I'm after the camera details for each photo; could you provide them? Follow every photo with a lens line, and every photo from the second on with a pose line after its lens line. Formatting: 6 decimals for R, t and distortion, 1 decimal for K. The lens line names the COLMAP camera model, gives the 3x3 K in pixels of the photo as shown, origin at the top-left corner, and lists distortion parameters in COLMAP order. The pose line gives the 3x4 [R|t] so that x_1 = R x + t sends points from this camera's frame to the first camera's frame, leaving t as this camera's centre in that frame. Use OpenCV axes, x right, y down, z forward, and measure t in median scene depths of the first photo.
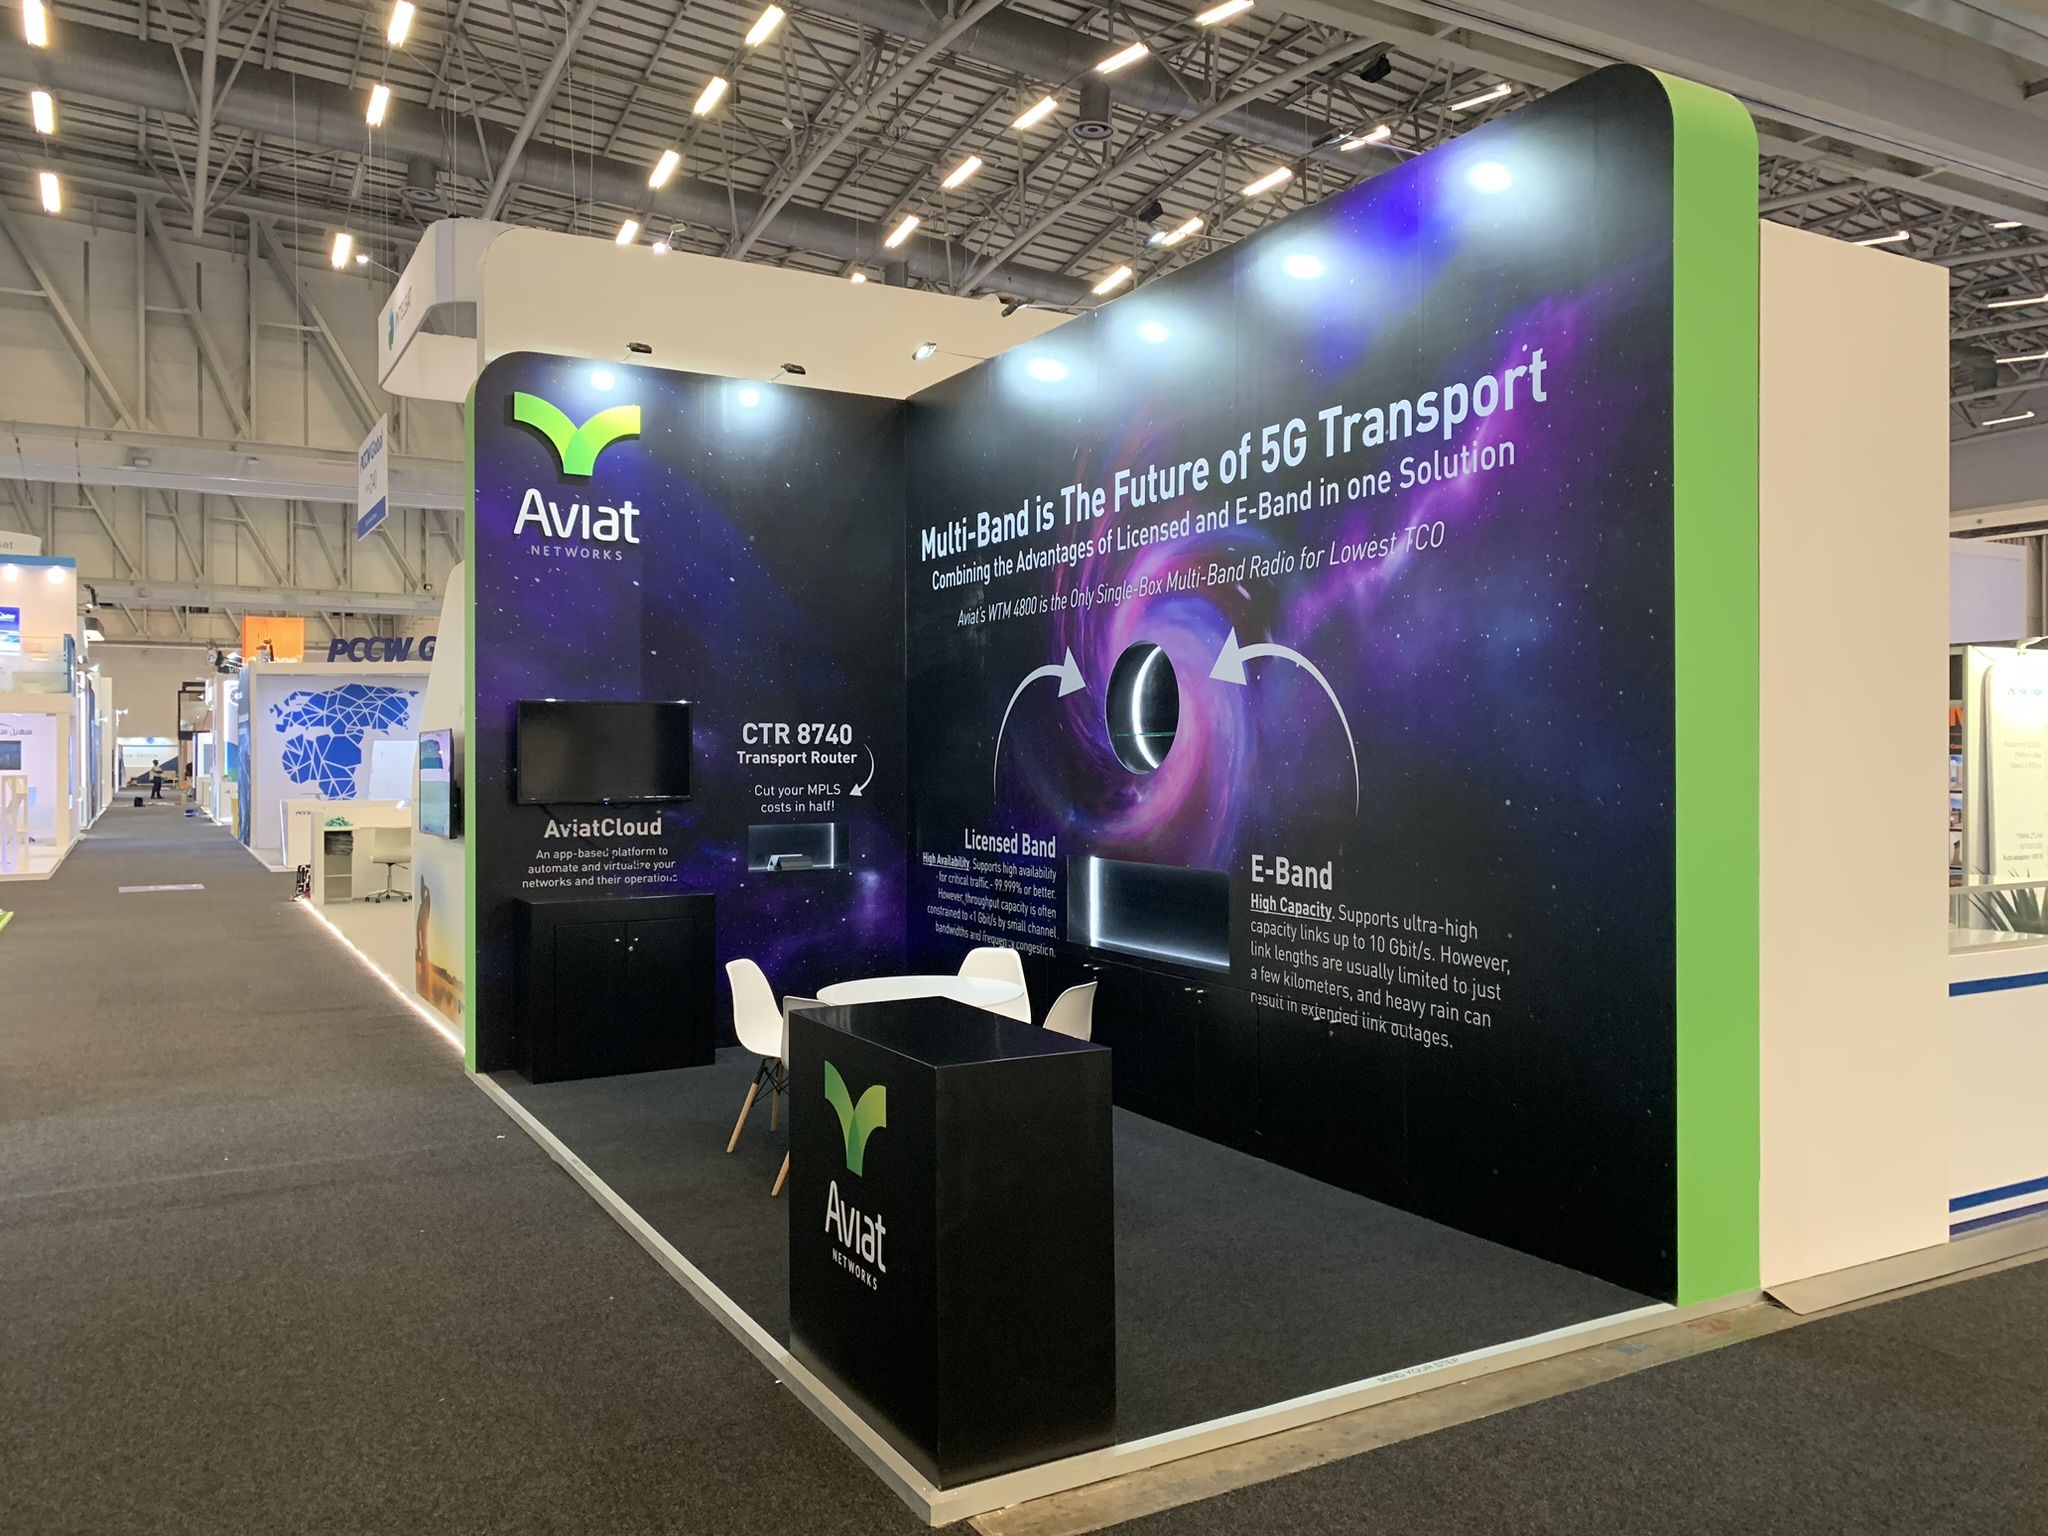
lens RADIAL K [[1567.0, 0, 1029.6], [0, 1567.0, 752.4], [0, 0, 1]] dist [0.042993, -0.051182]
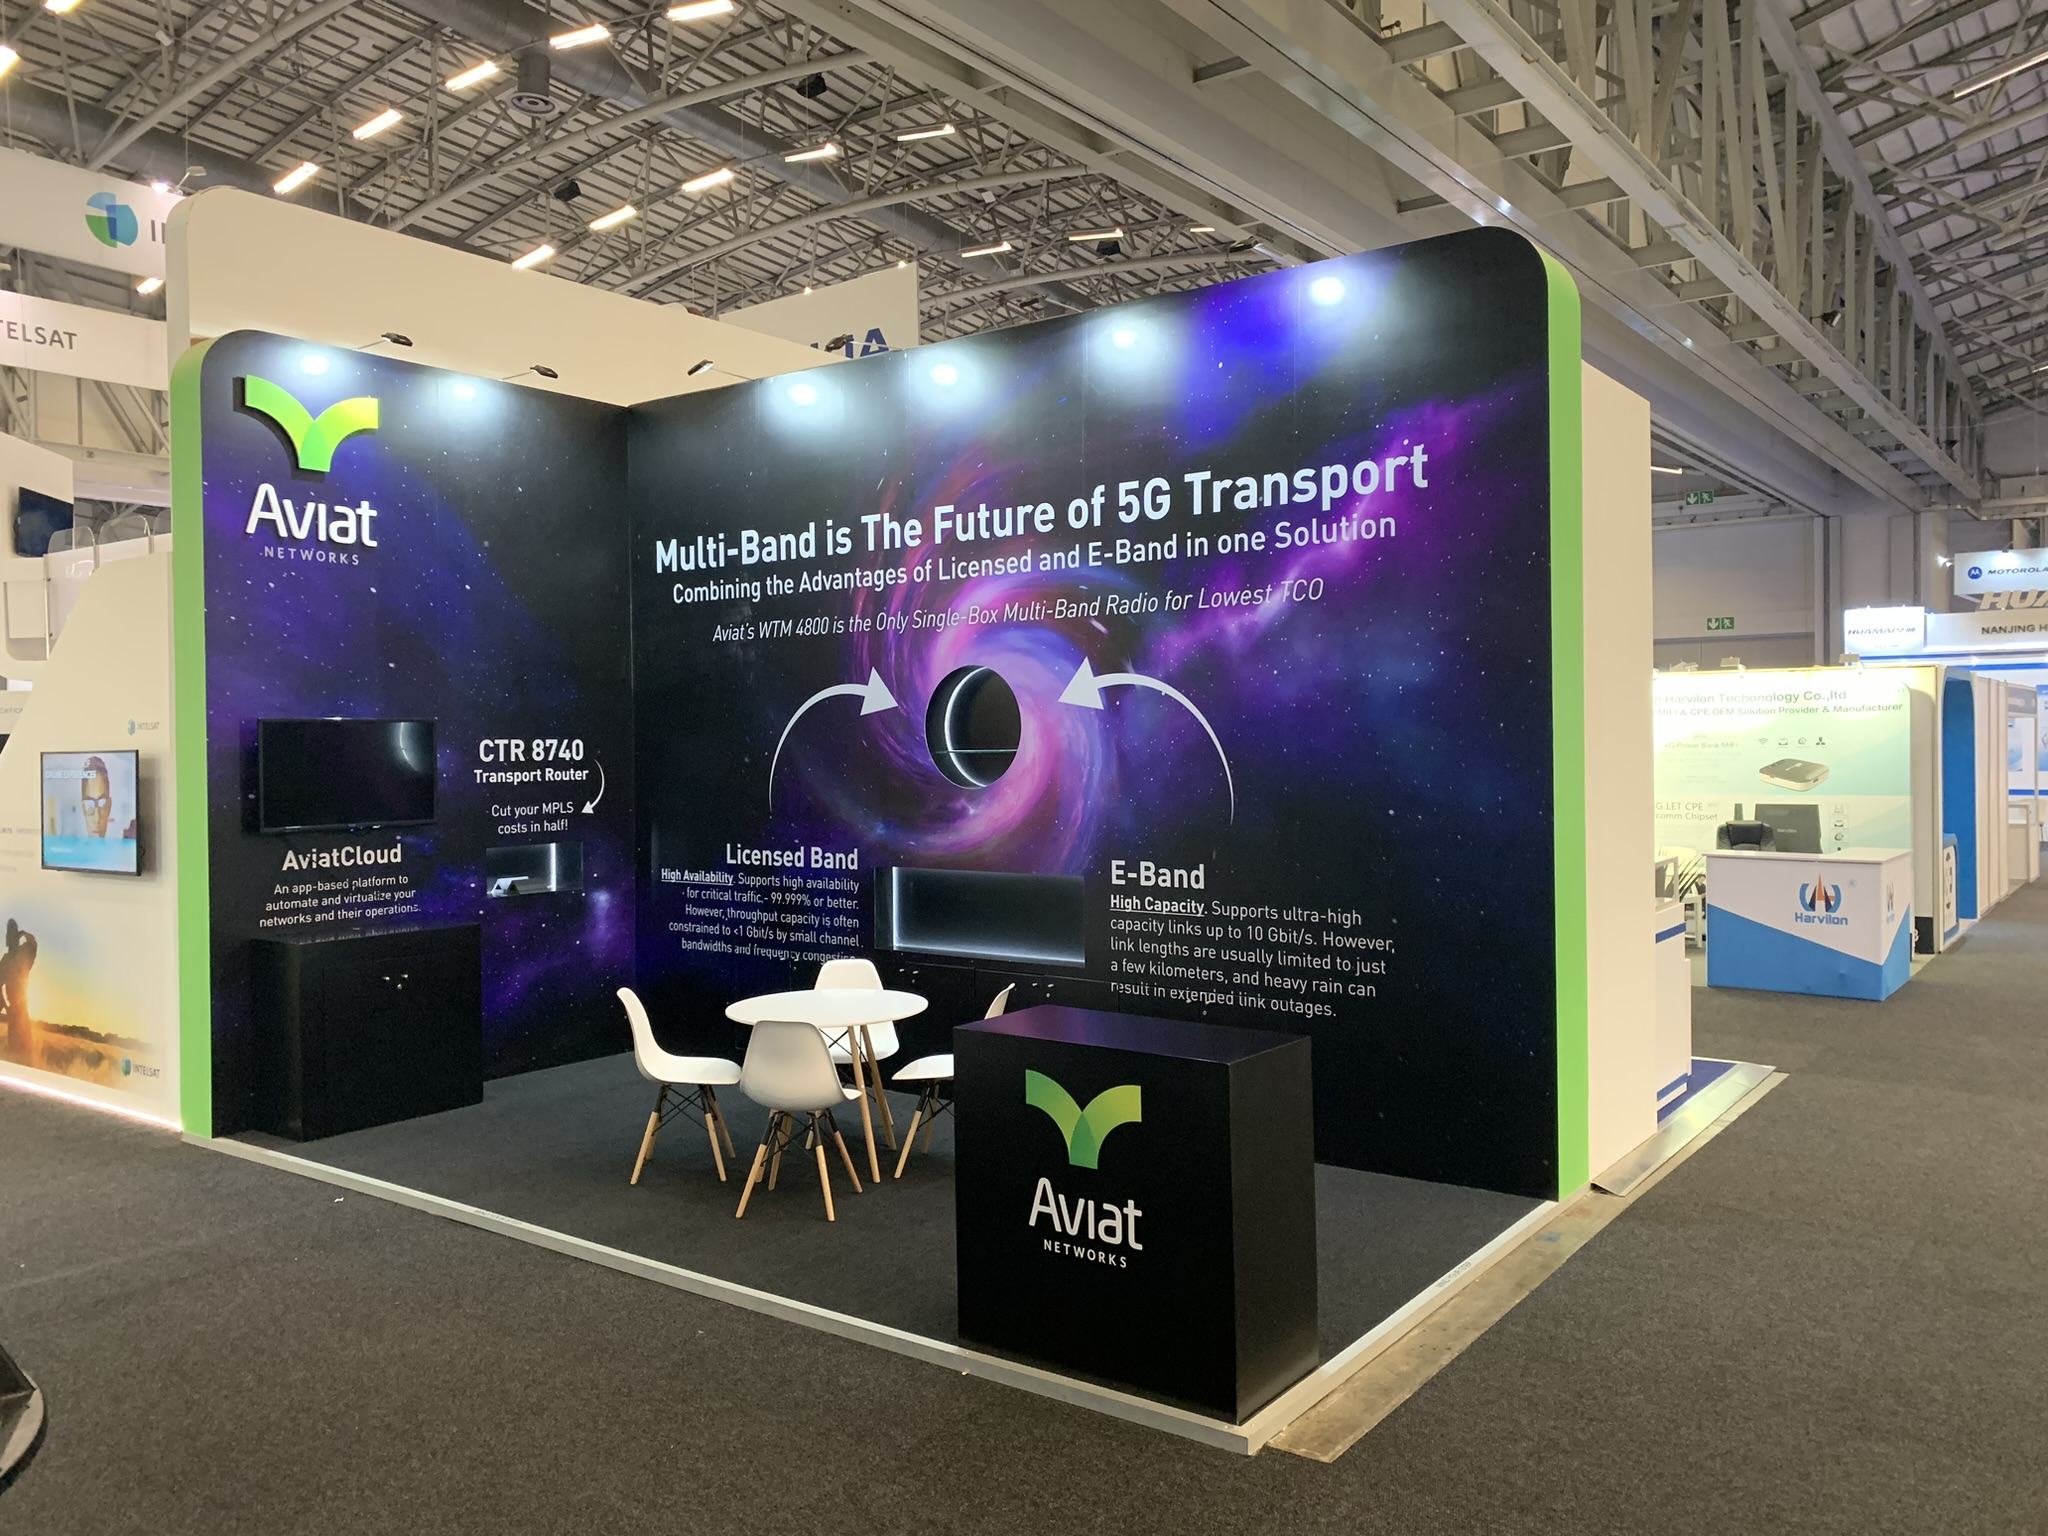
lens RADIAL K [[1567.0, 0, 1038.8], [0, 1567.0, 735.4], [0, 0, 1]] dist [0.042993, -0.051182]
pose [[0.912865, -0.006933, 0.408202, -0.319923], [0.008908, 0.999956, -0.002936, -0.019033], [-0.408164, 0.006317, 0.912887, -0.003291]]
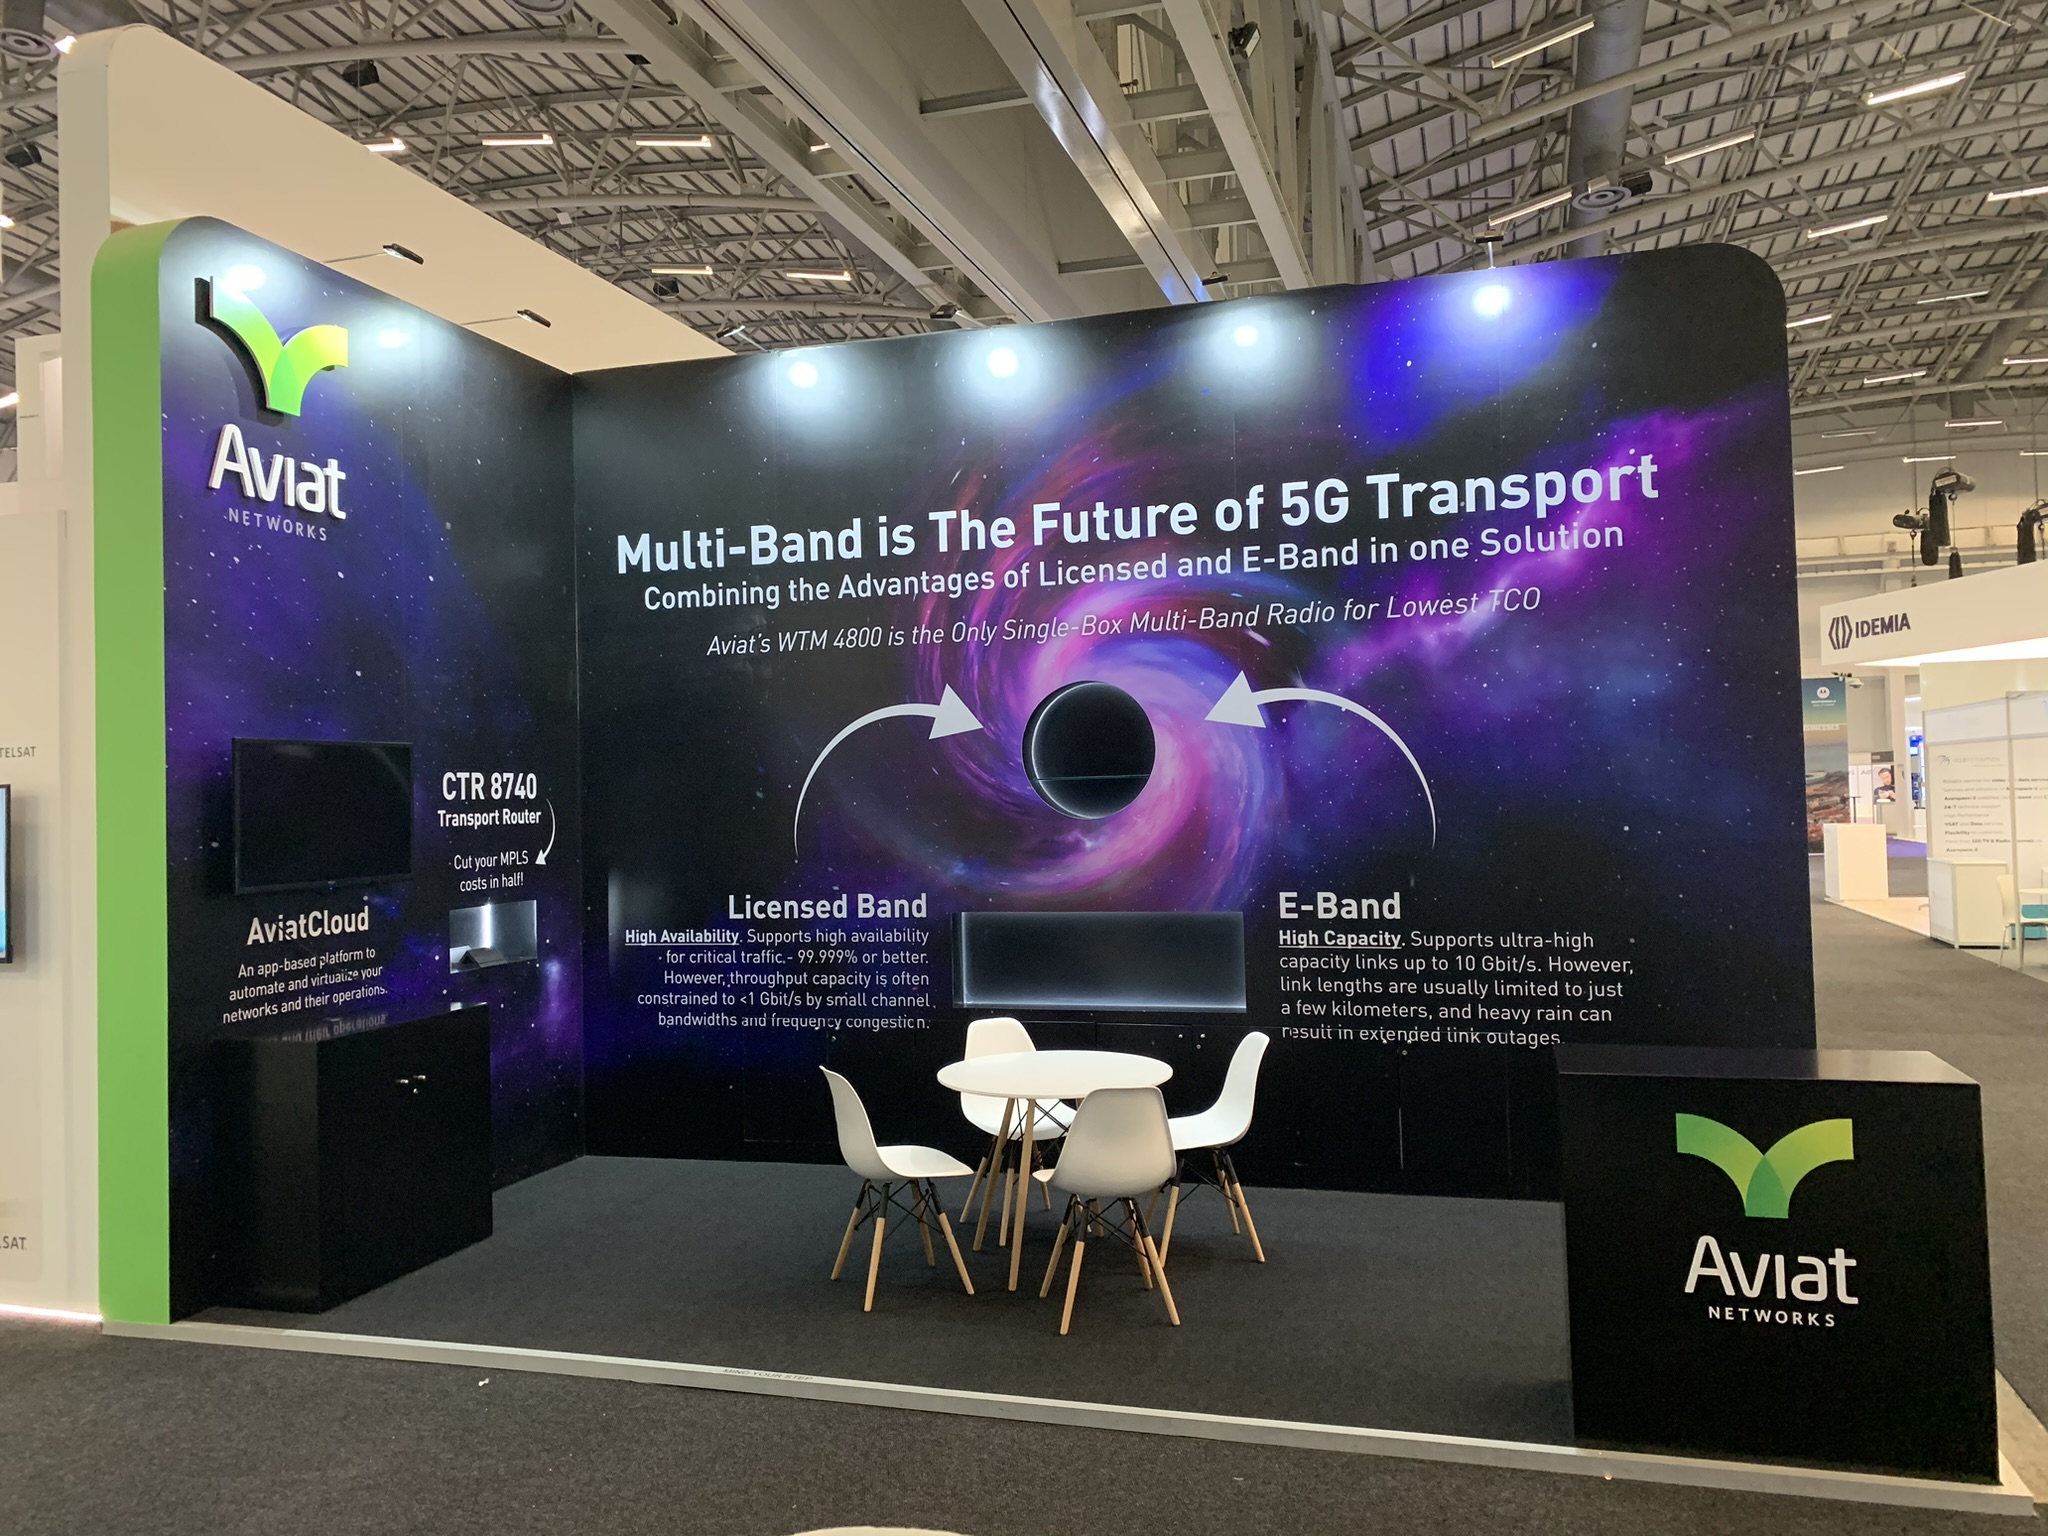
lens RADIAL K [[1567.0, 0, 1042.9], [0, 1567.0, 728.7], [0, 0, 1]] dist [0.042993, -0.051182]
pose [[0.720782, 0.013468, 0.693031, -0.602855], [0.022013, 0.998862, -0.042305, -0.001757], [-0.692812, 0.045748, 0.719666, 0.319936]]
